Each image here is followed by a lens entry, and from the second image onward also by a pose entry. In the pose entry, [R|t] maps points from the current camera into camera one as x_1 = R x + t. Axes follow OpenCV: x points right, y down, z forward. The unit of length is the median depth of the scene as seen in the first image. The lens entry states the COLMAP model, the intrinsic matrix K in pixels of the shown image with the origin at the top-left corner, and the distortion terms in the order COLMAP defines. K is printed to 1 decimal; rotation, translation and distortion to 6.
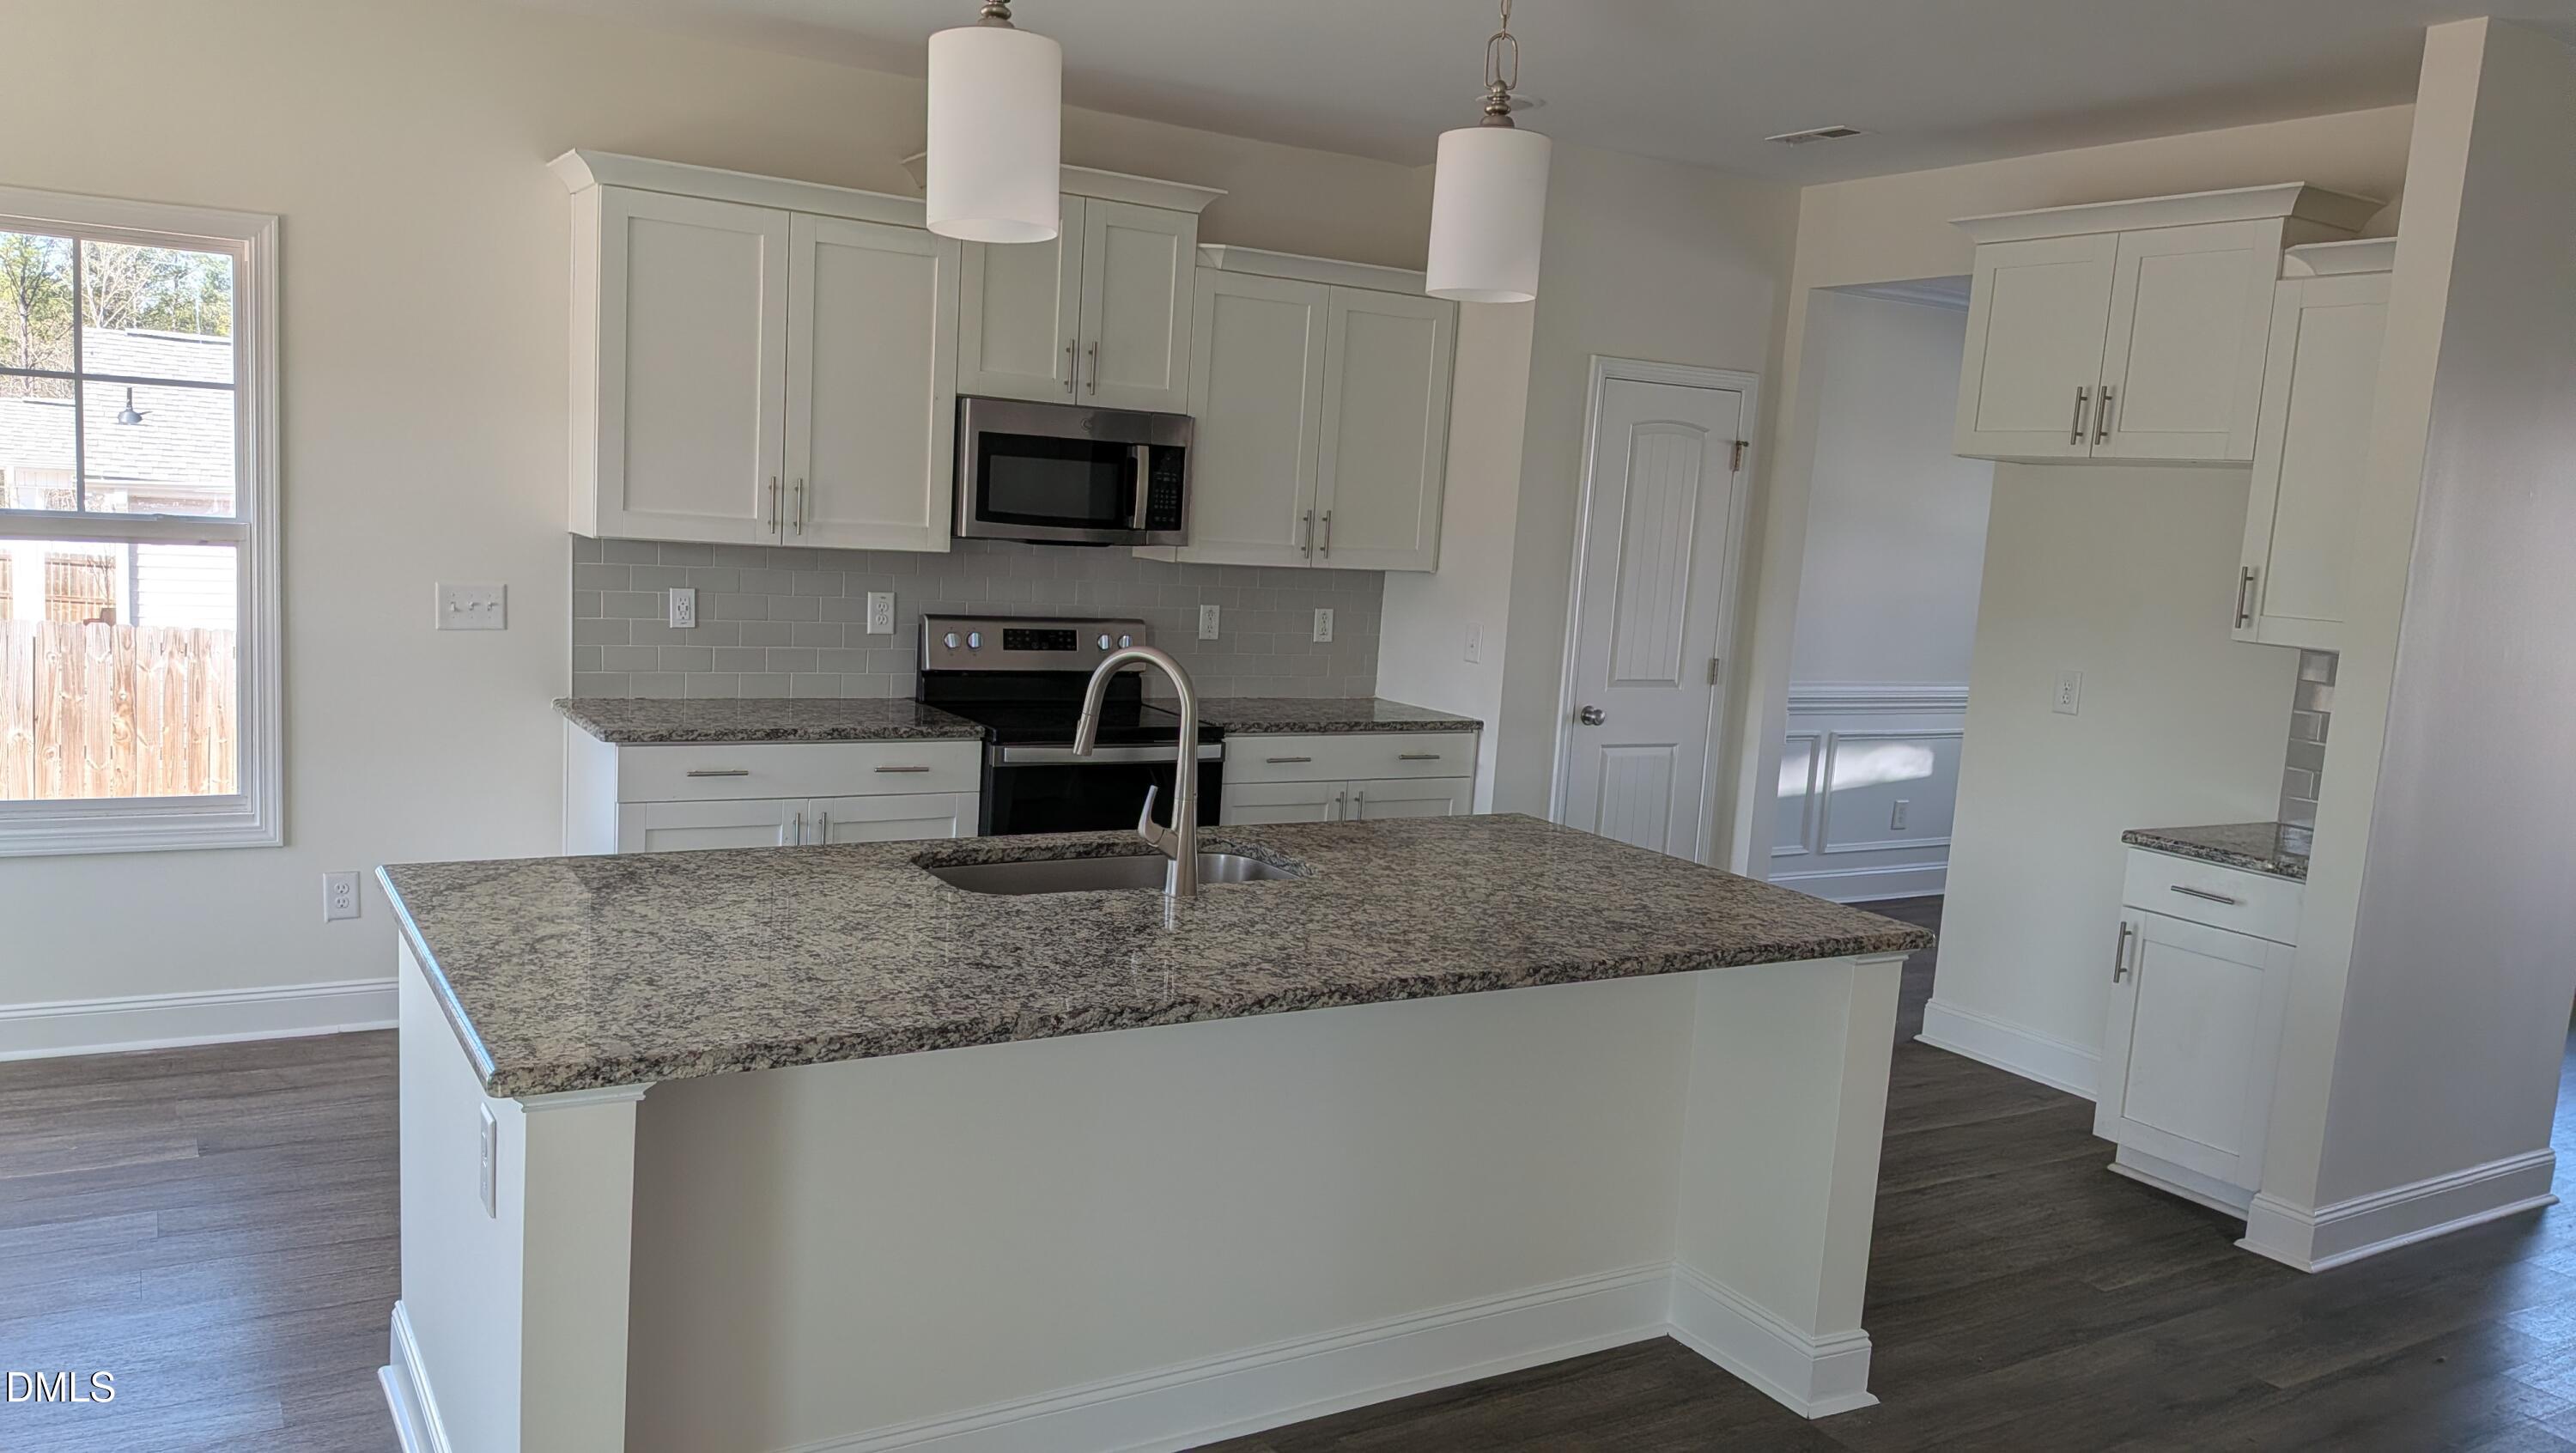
lens RADIAL K [[1836.1, 0, 1242.6], [0, 1836.1, 794.7], [0, 0, 1]] dist [0.003664, -0.032295]
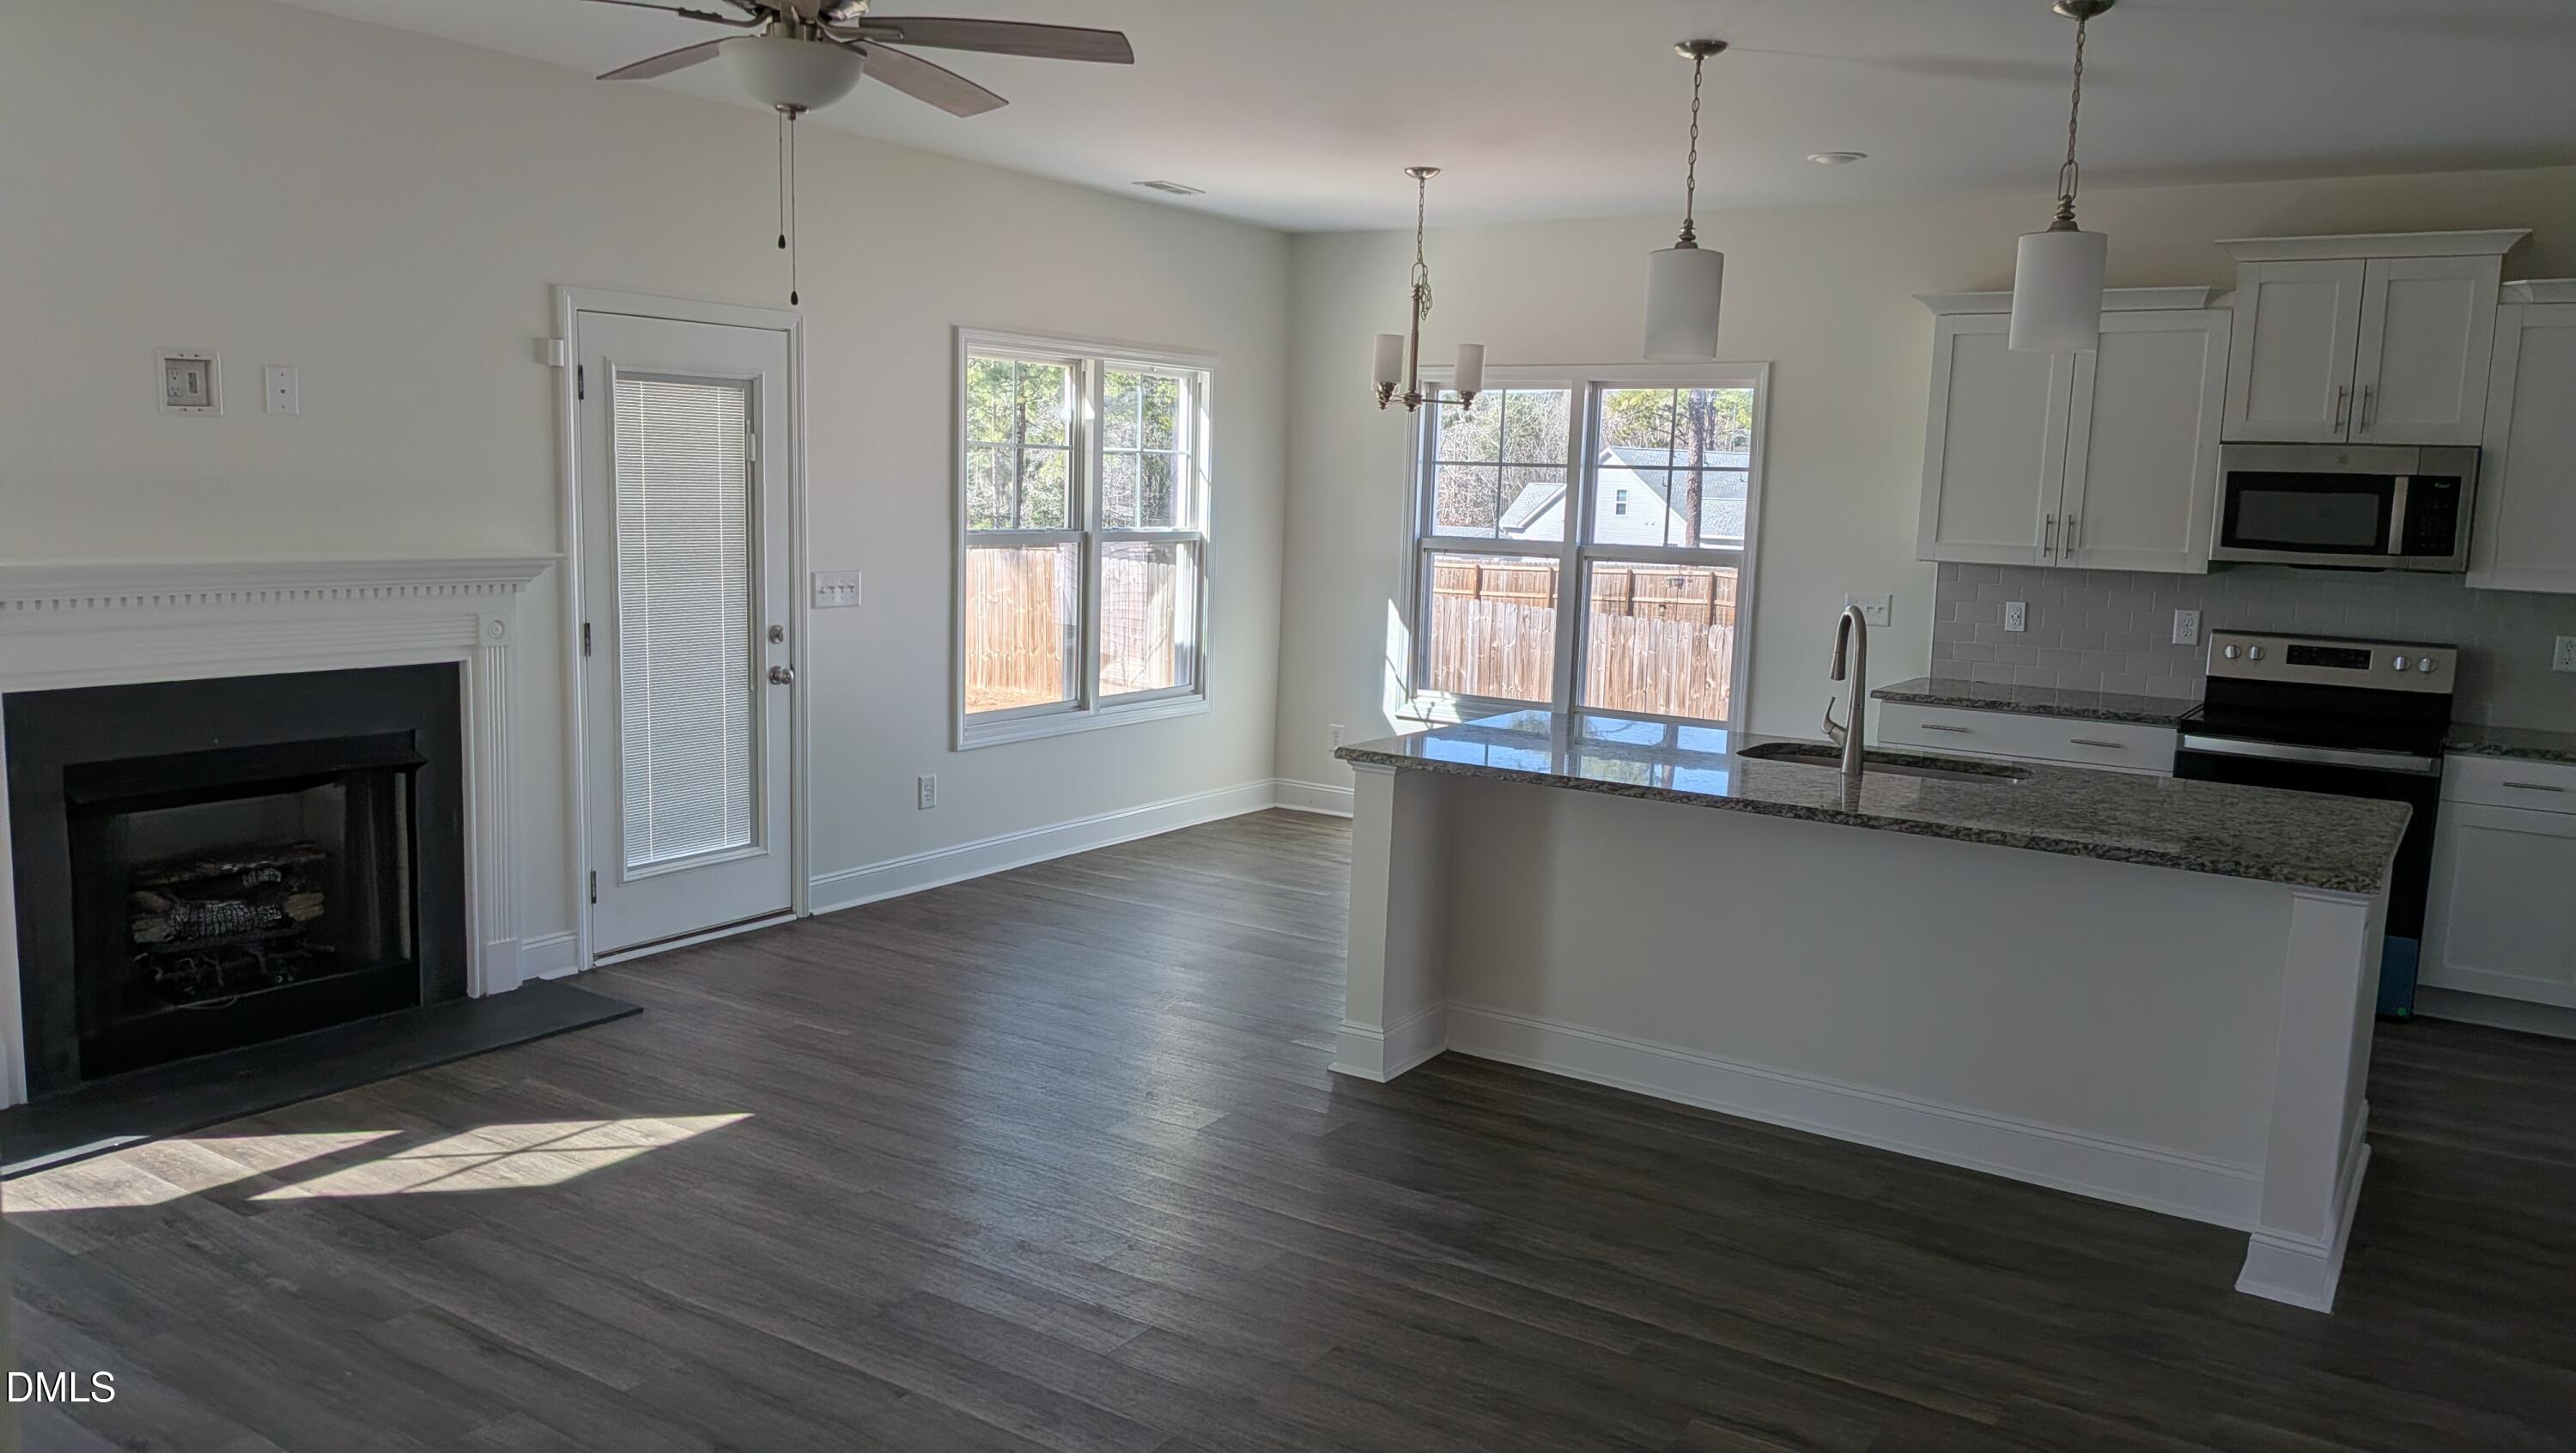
lens RADIAL K [[1837.4, 0, 1288.0], [0, 1837.4, 726.5], [0, 0, 1]] dist [0.021270, -0.004973]
pose [[0.434738, 0.070759, -0.897773, 0.950823], [-0.150357, 0.988619, 0.005110, 0.069419], [0.887917, 0.132765, 0.440429, -0.057640]]
